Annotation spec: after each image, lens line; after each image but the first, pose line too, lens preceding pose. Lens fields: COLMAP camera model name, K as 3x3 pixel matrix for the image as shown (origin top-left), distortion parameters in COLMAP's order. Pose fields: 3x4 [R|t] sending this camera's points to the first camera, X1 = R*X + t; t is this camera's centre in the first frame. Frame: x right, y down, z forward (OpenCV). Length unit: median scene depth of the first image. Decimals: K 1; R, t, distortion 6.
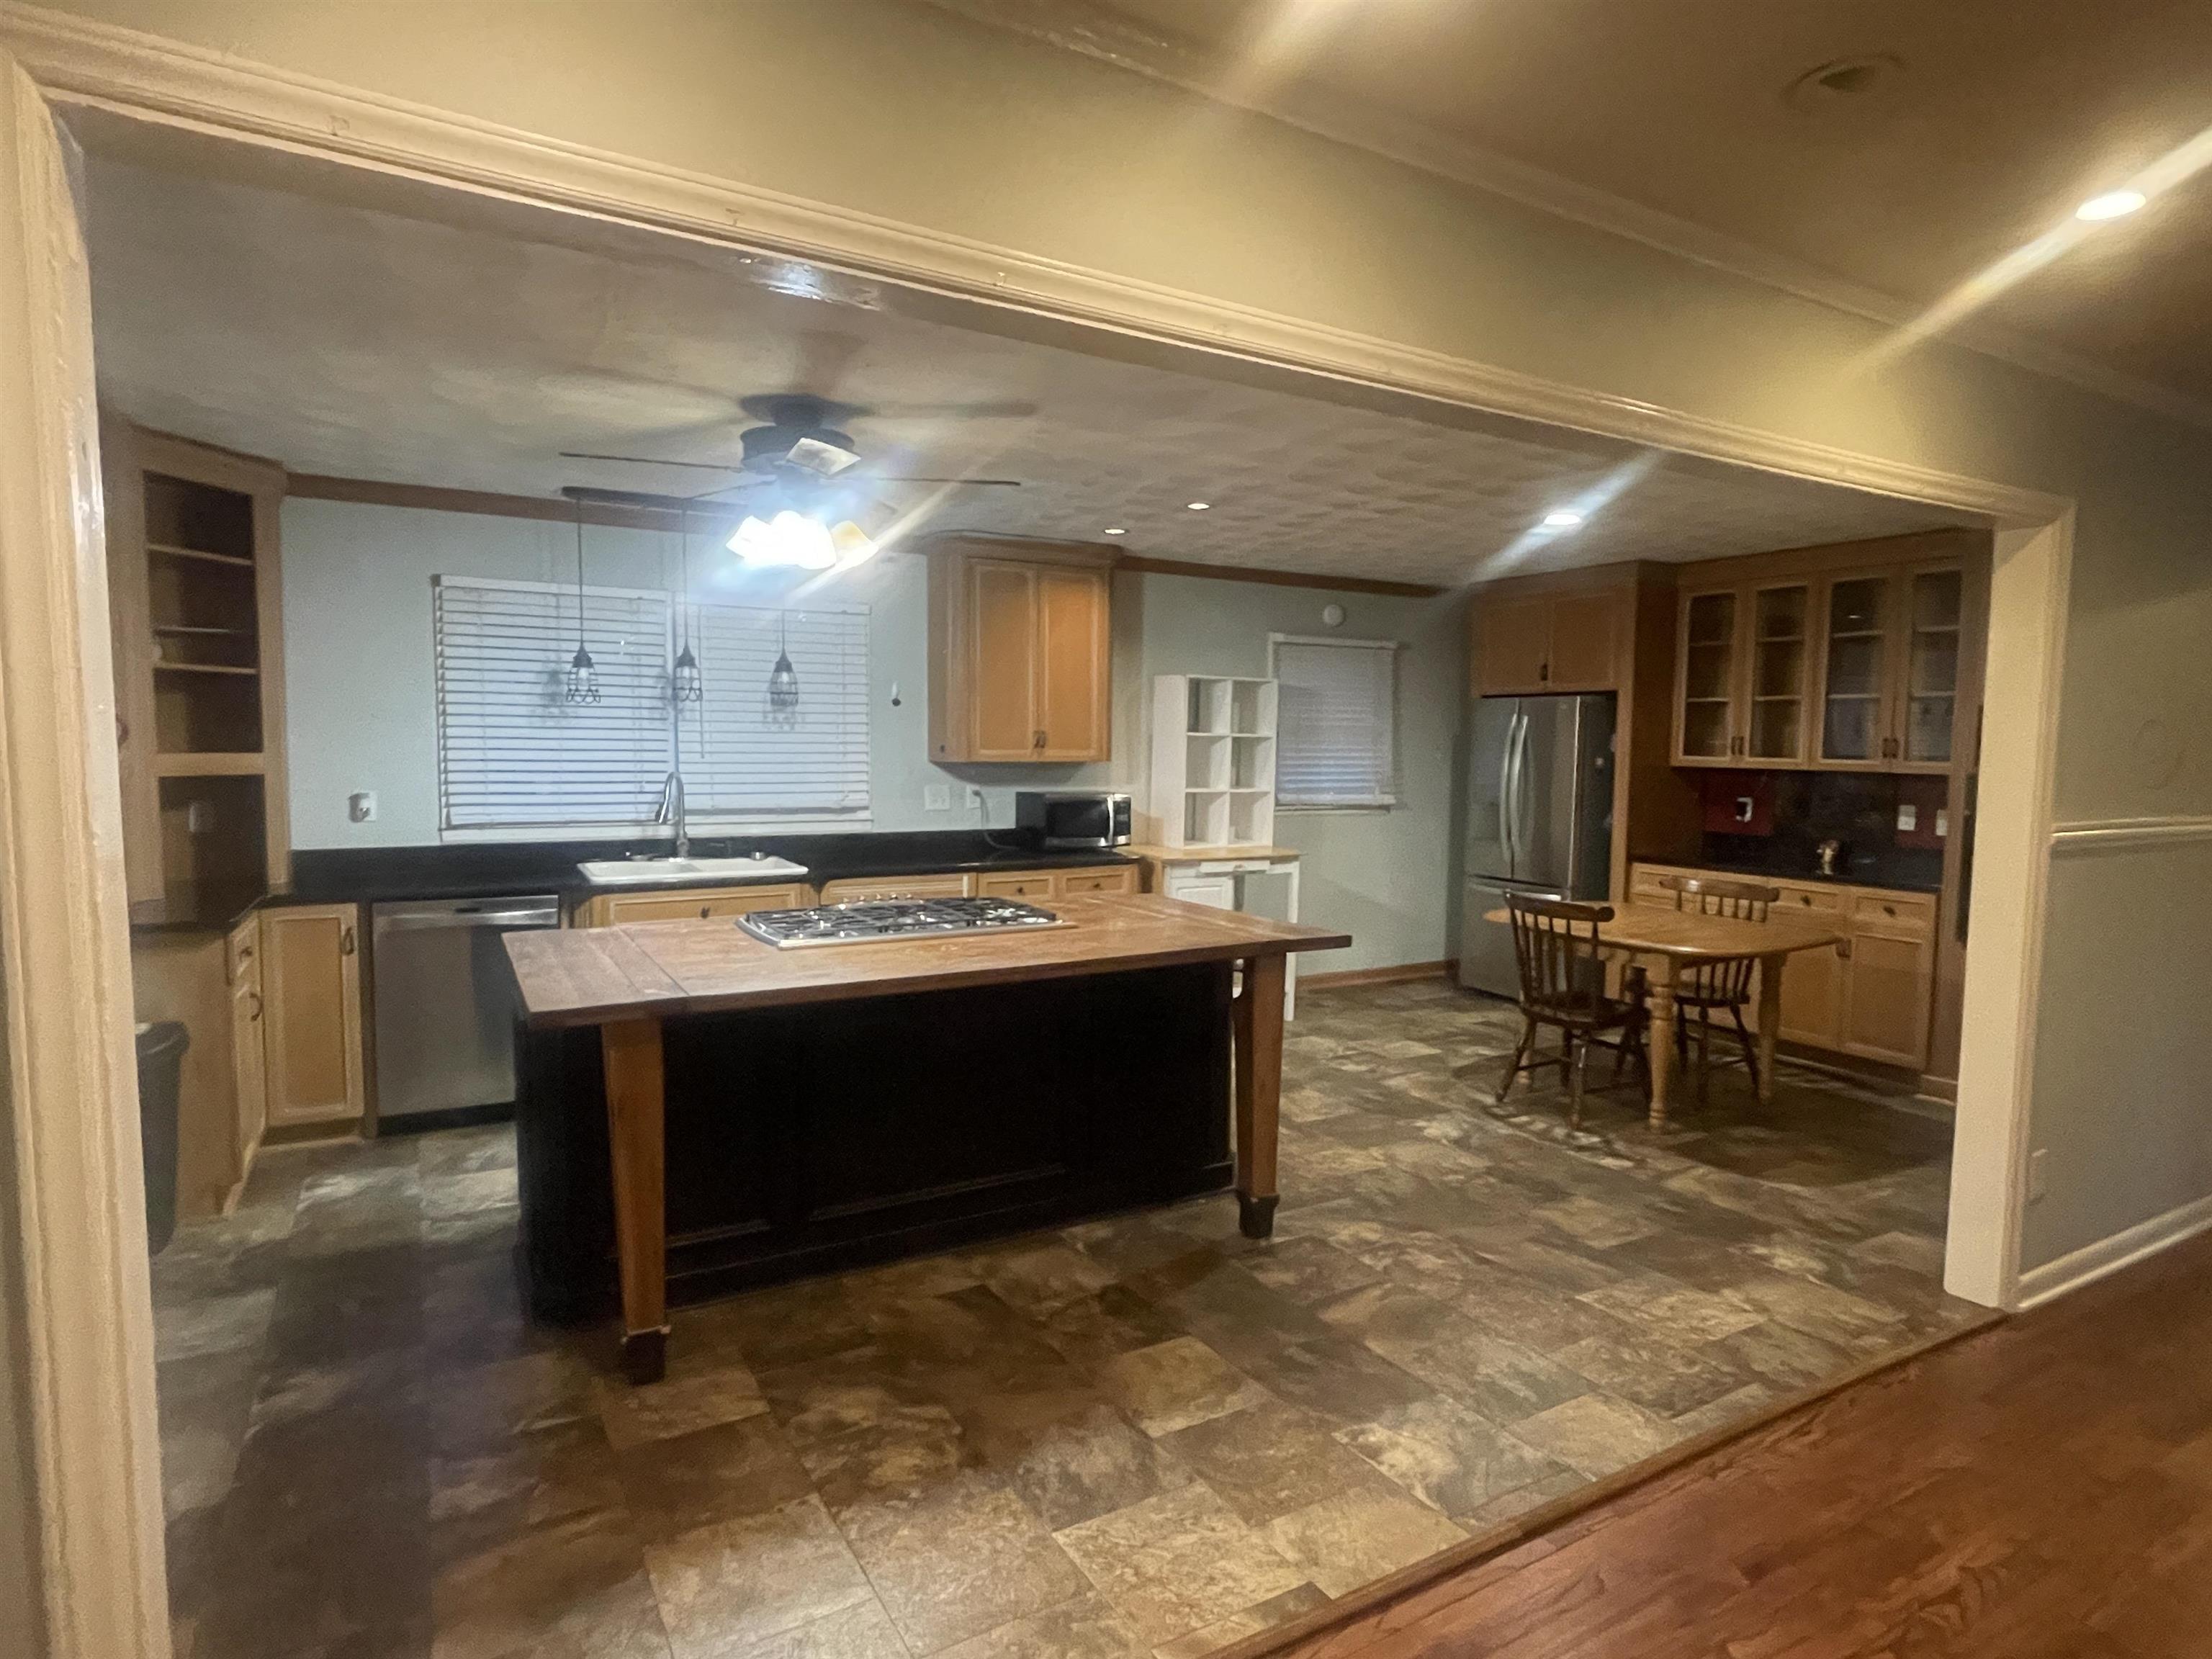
lens RADIAL K [[1199.3, 0, 1098.3], [0, 1199.3, 838.0], [0, 0, 1]] dist [-0.004972, 0.001279]
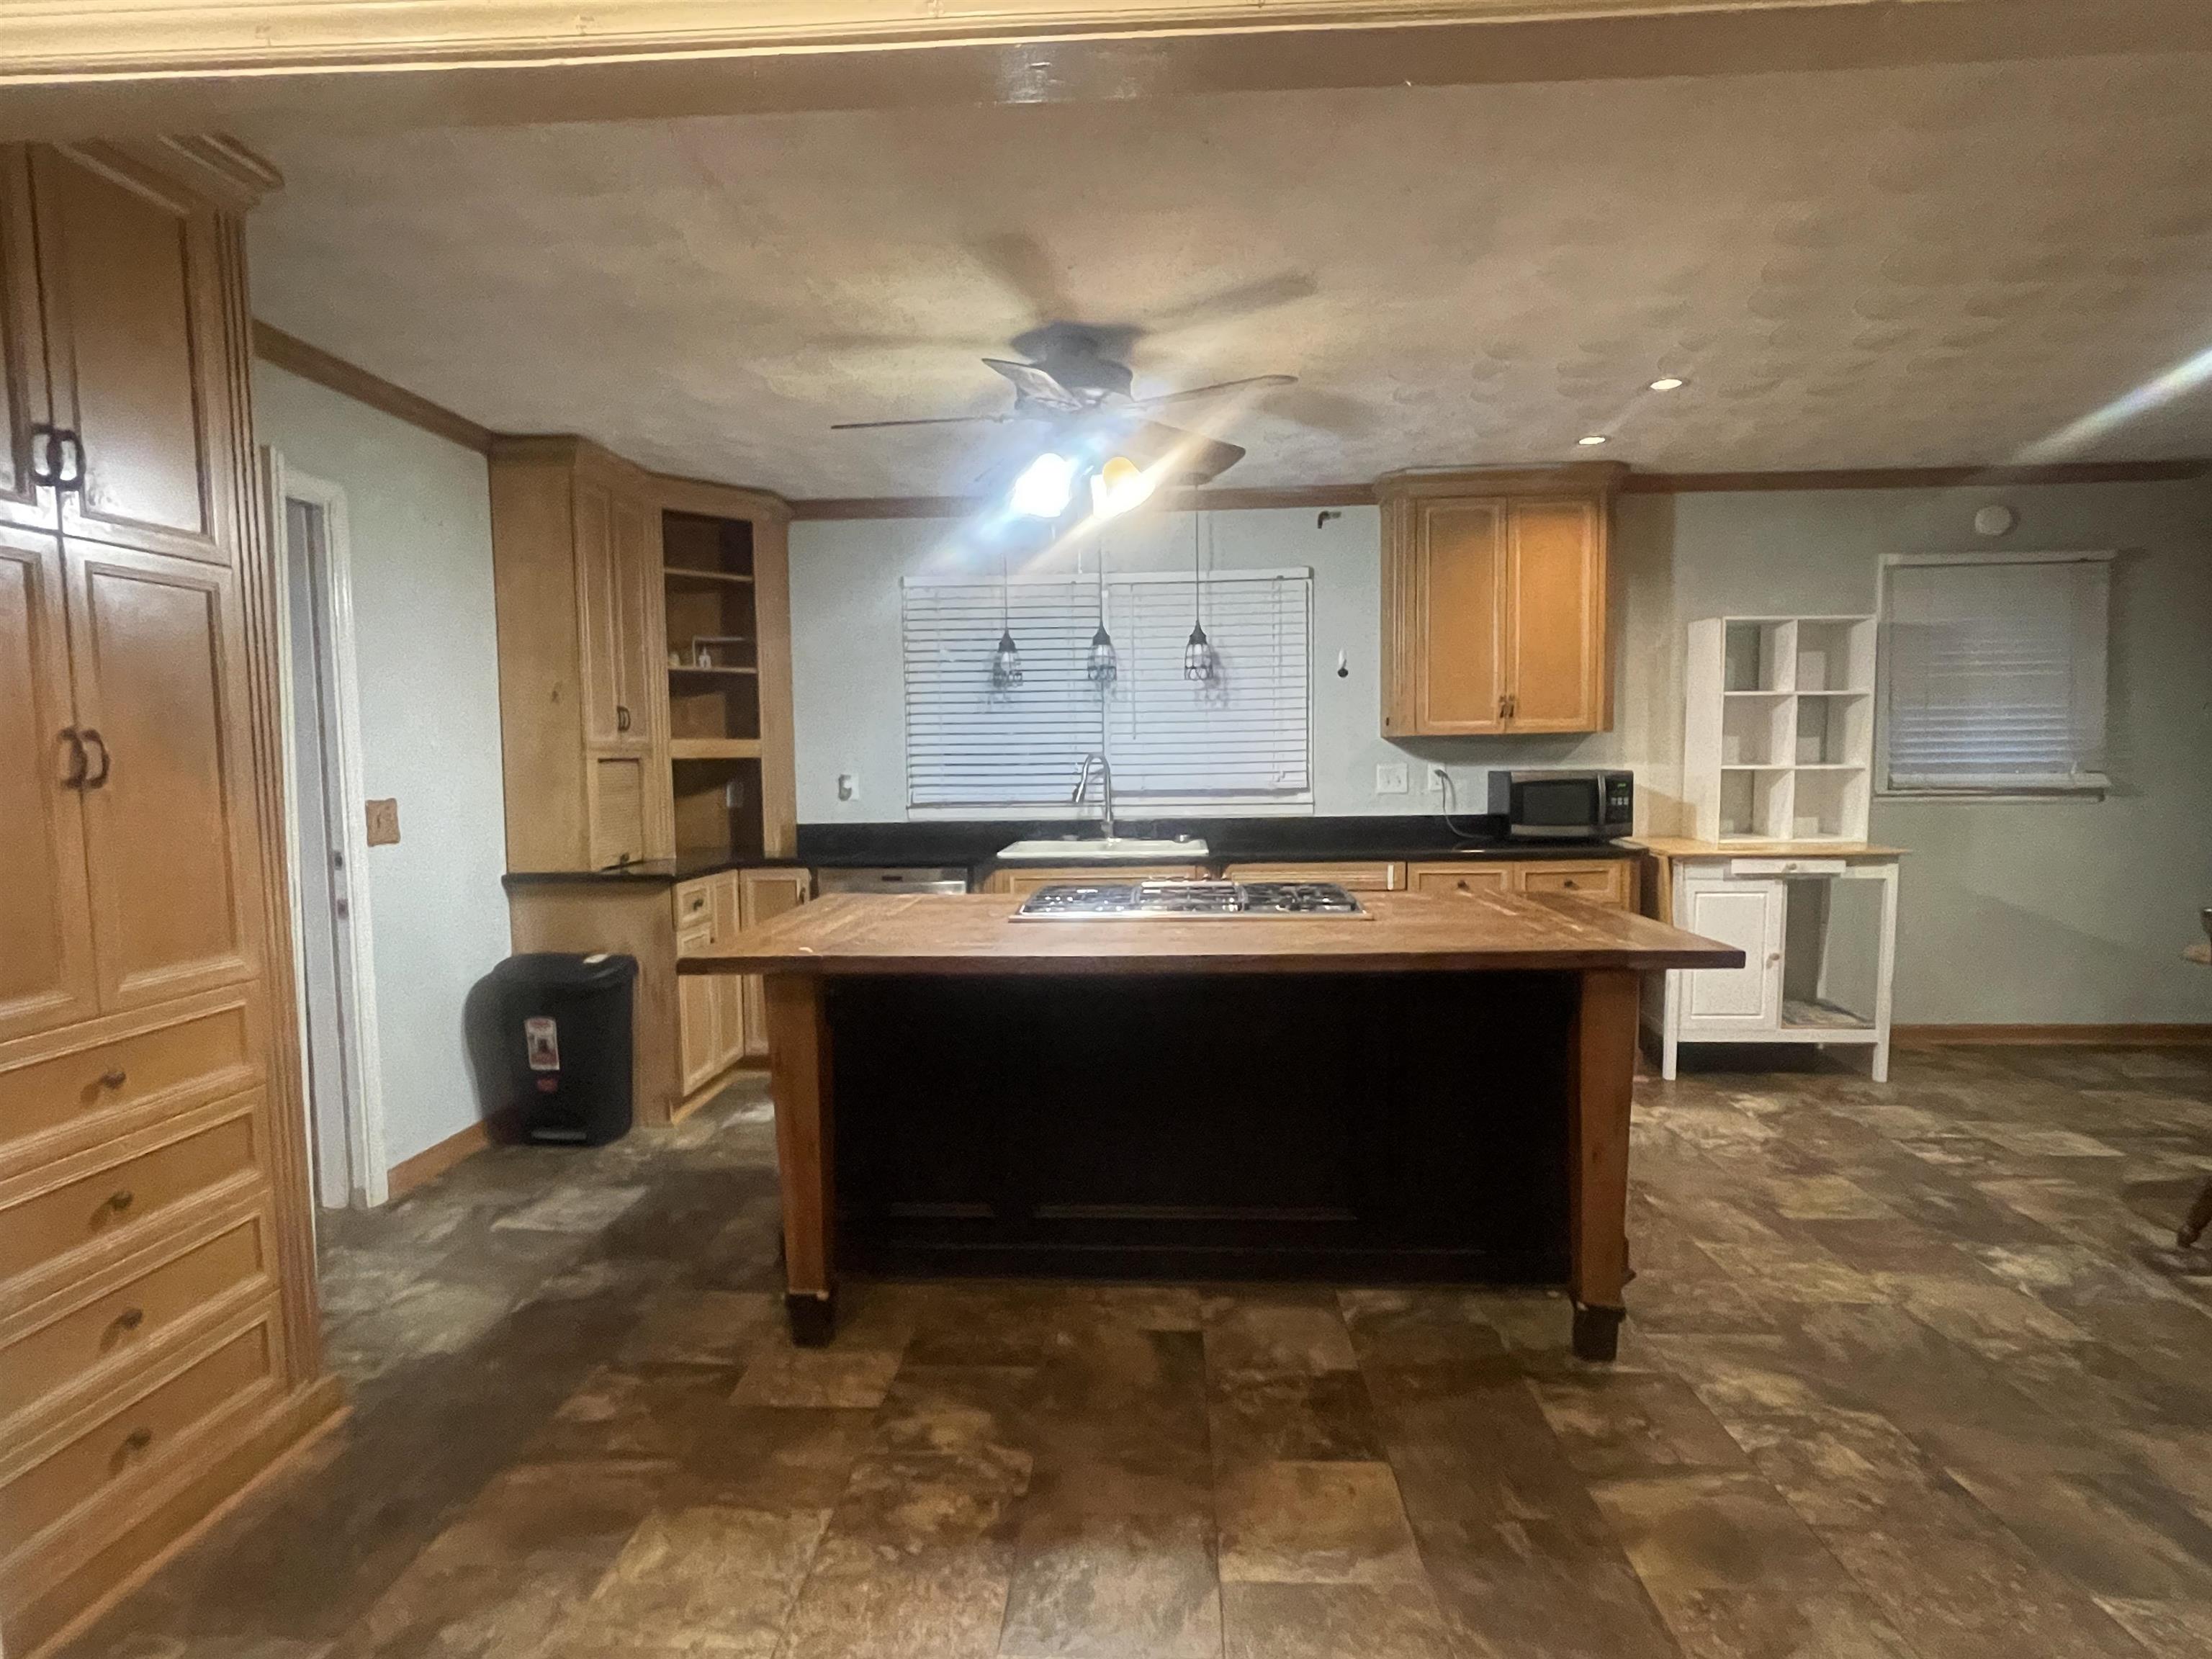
lens RADIAL K [[1199.3, 0, 1098.3], [0, 1199.3, 838.0], [0, 0, 1]] dist [-0.004972, 0.001279]
pose [[0.839049, 0.014191, -0.543871, 0.187971], [-0.019546, 0.999801, -0.004066, 0.020275], [0.543705, 0.014042, 0.839159, 0.159460]]
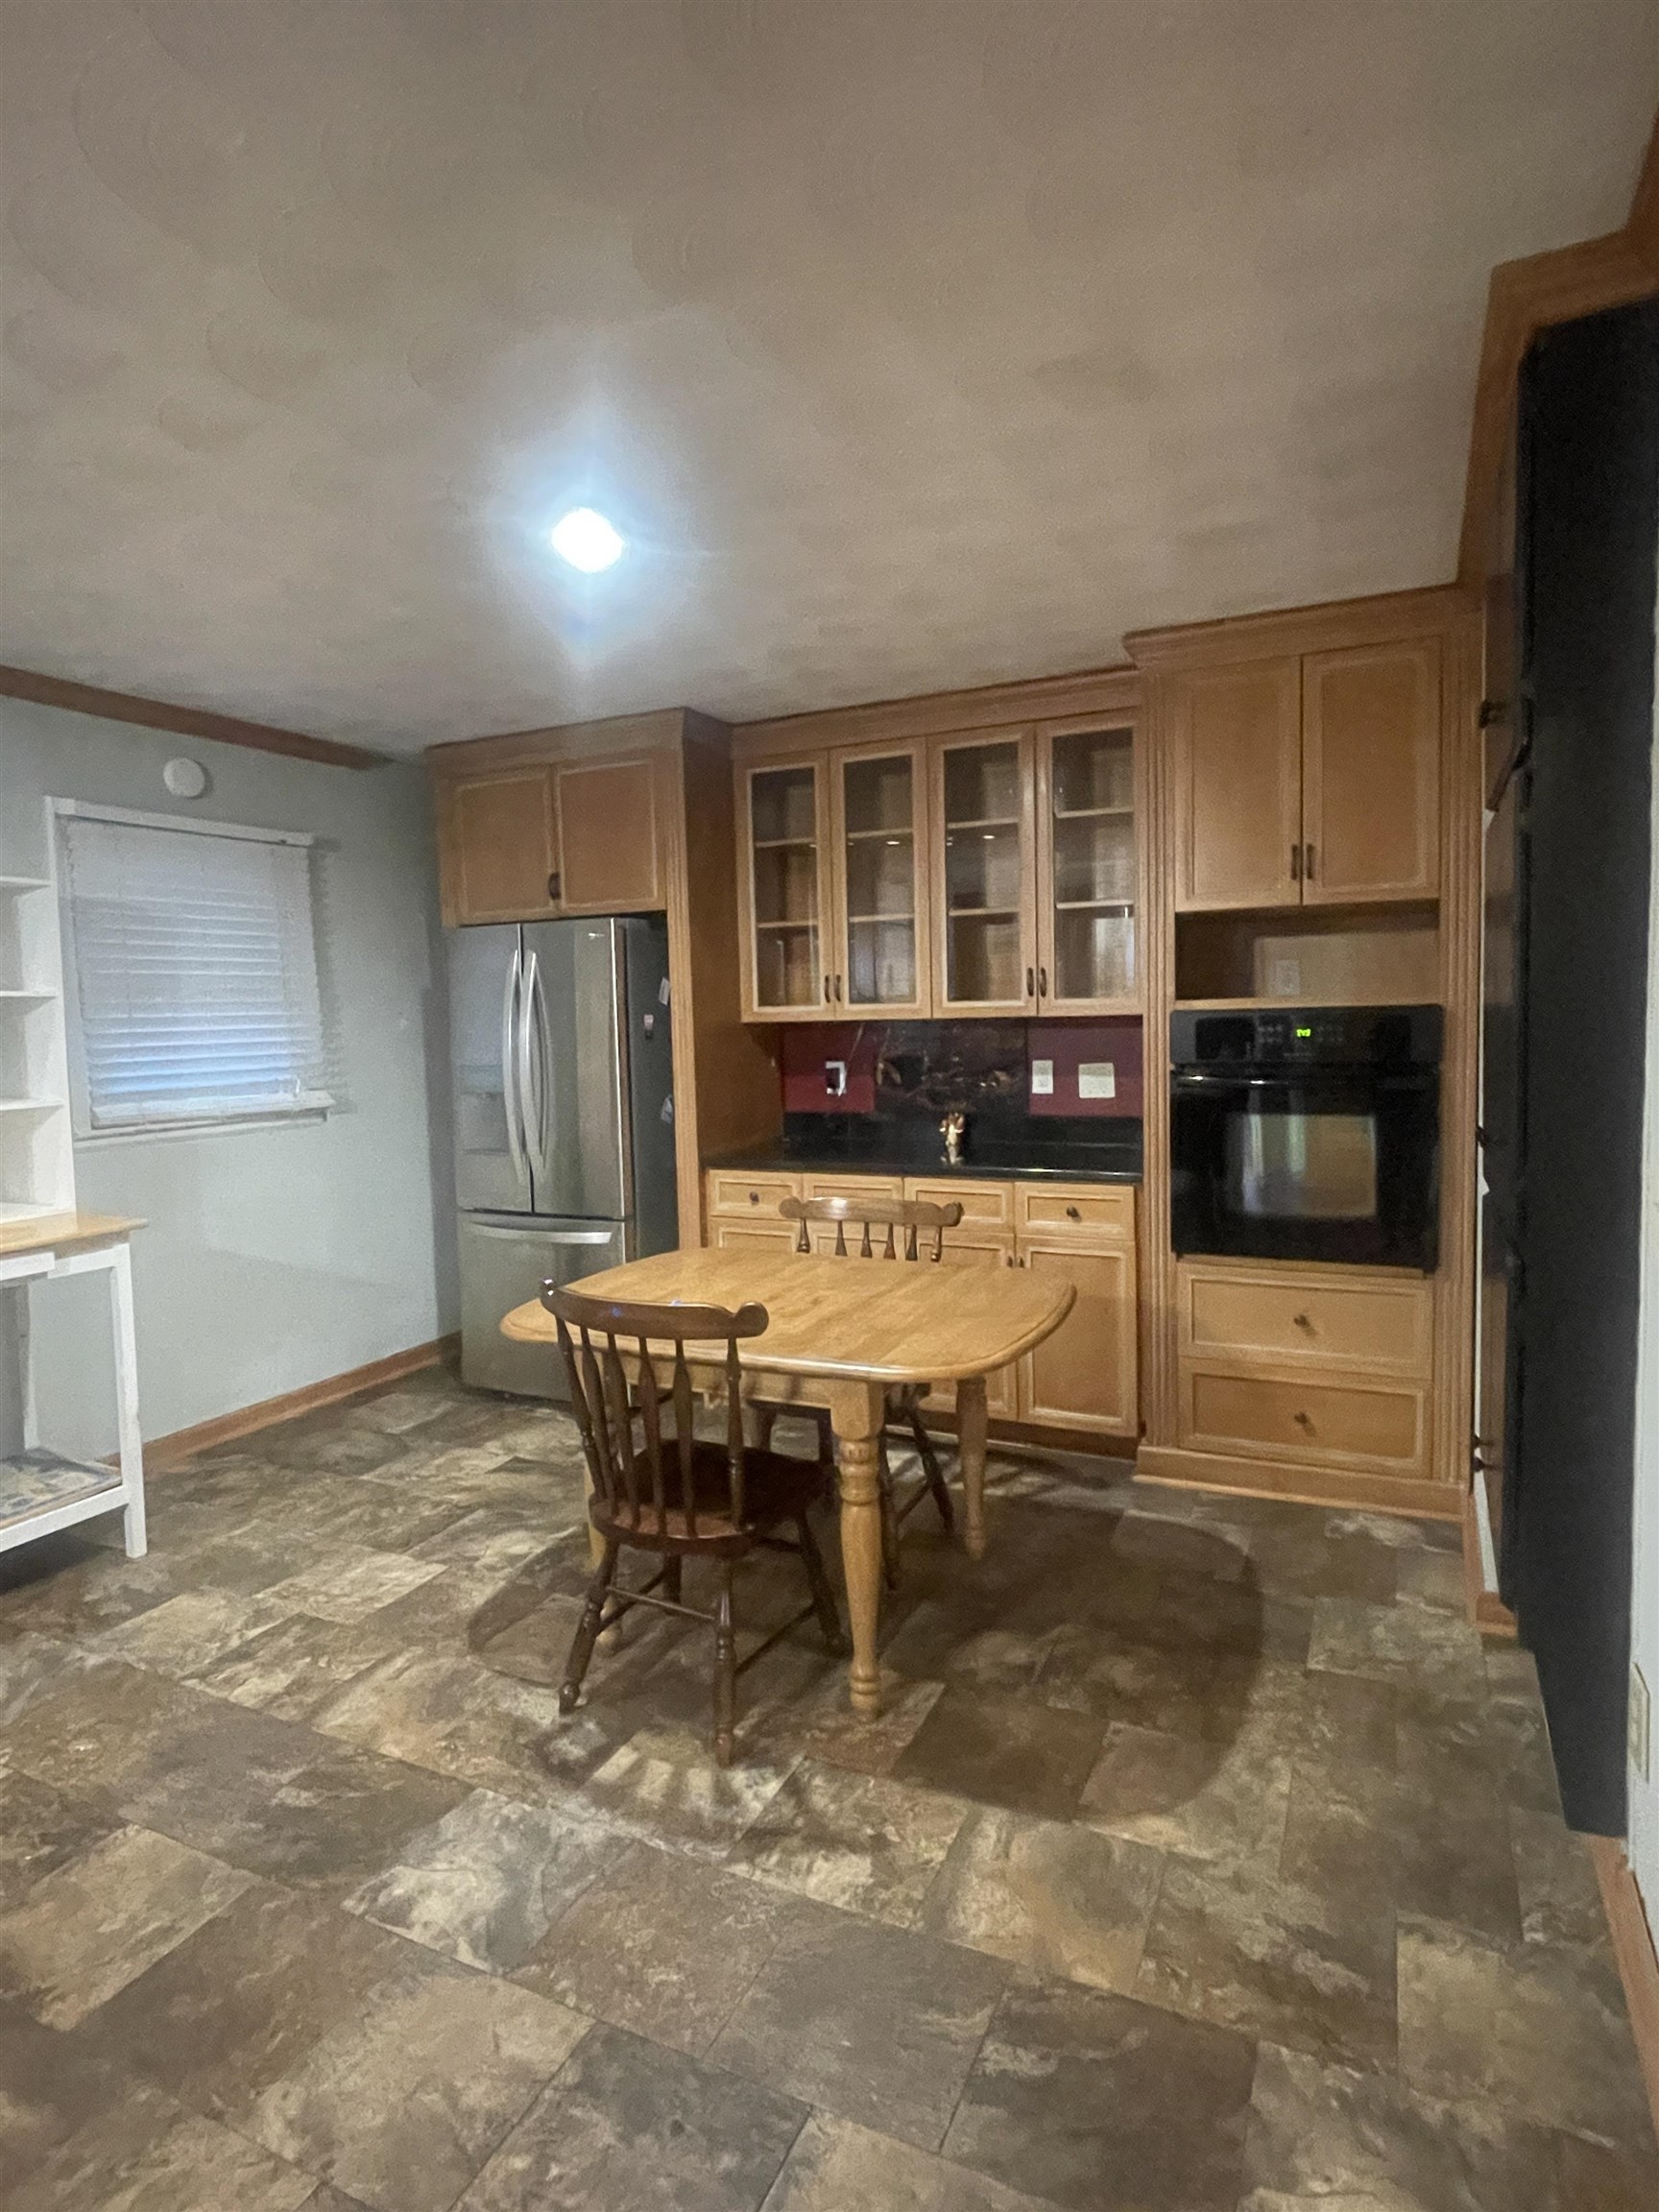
lens RADIAL K [[1199.3, 0, 829.5], [0, 1199.3, 1106.0], [0, 0, 1]] dist [-0.004972, 0.001279]
pose [[0.824026, -0.077919, 0.561168, 0.160575], [0.082104, 0.996465, 0.017799, -0.025590], [-0.560571, 0.031407, 0.827510, 0.504389]]
